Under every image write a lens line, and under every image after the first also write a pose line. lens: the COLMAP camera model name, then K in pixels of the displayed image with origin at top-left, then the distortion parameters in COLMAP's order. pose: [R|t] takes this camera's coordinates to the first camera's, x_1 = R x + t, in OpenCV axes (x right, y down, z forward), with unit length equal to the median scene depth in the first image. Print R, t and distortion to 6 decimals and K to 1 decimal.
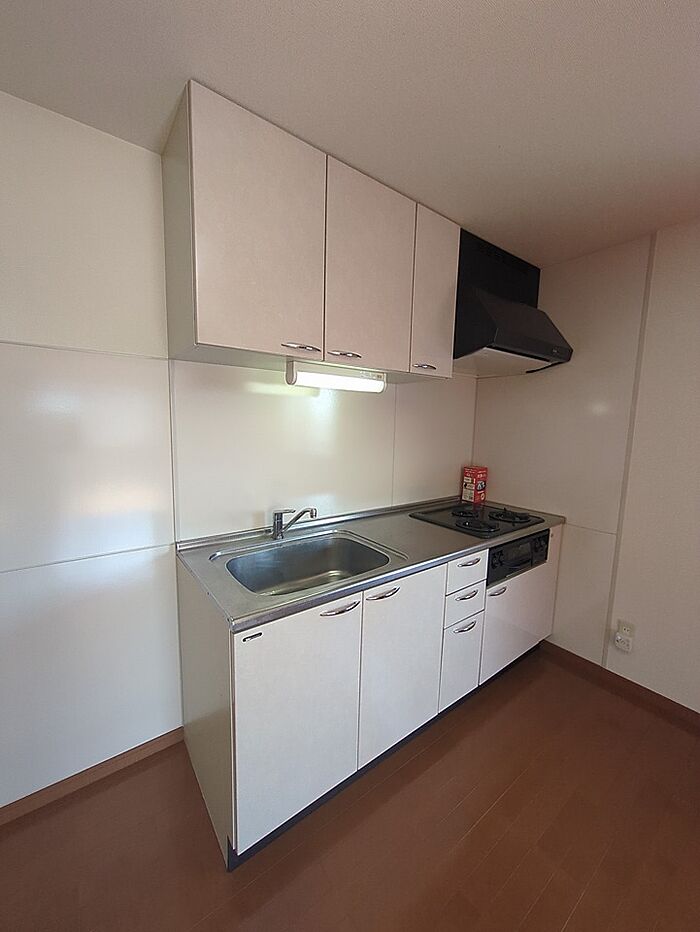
lens RADIAL K [[369.0, 0, 347.1], [0, 369.0, 469.4], [0, 0, 1]] dist [0.000664, 0.000032]
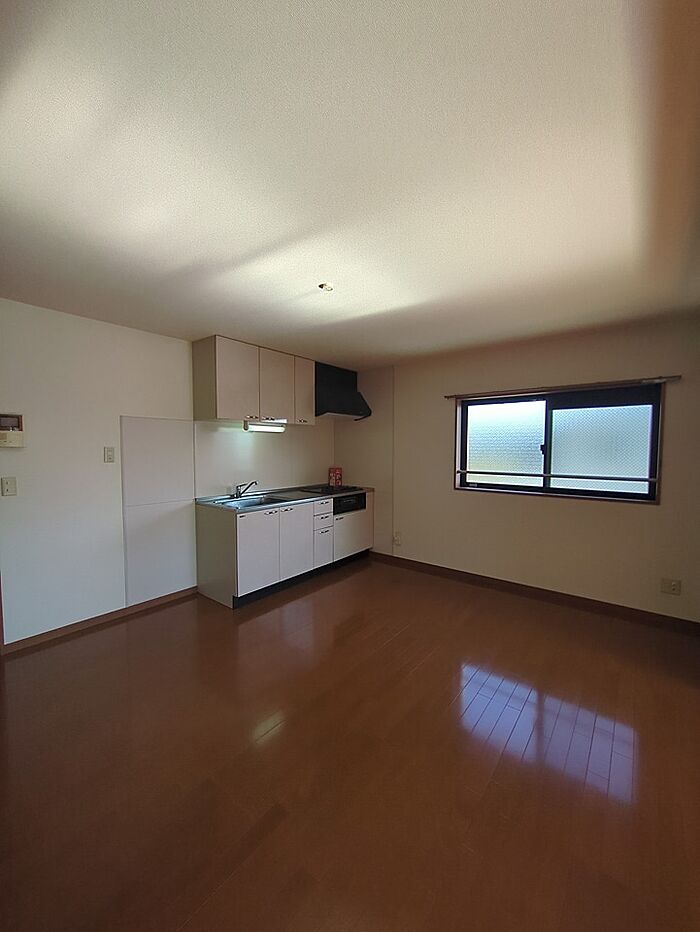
lens RADIAL K [[369.0, 0, 347.1], [0, 369.0, 469.4], [0, 0, 1]] dist [0.000664, 0.000032]
pose [[0.968840, -0.035005, 0.245202, -0.086348], [0.051967, 0.996657, -0.063050, 0.170075], [-0.242175, 0.073827, 0.967420, -1.181569]]
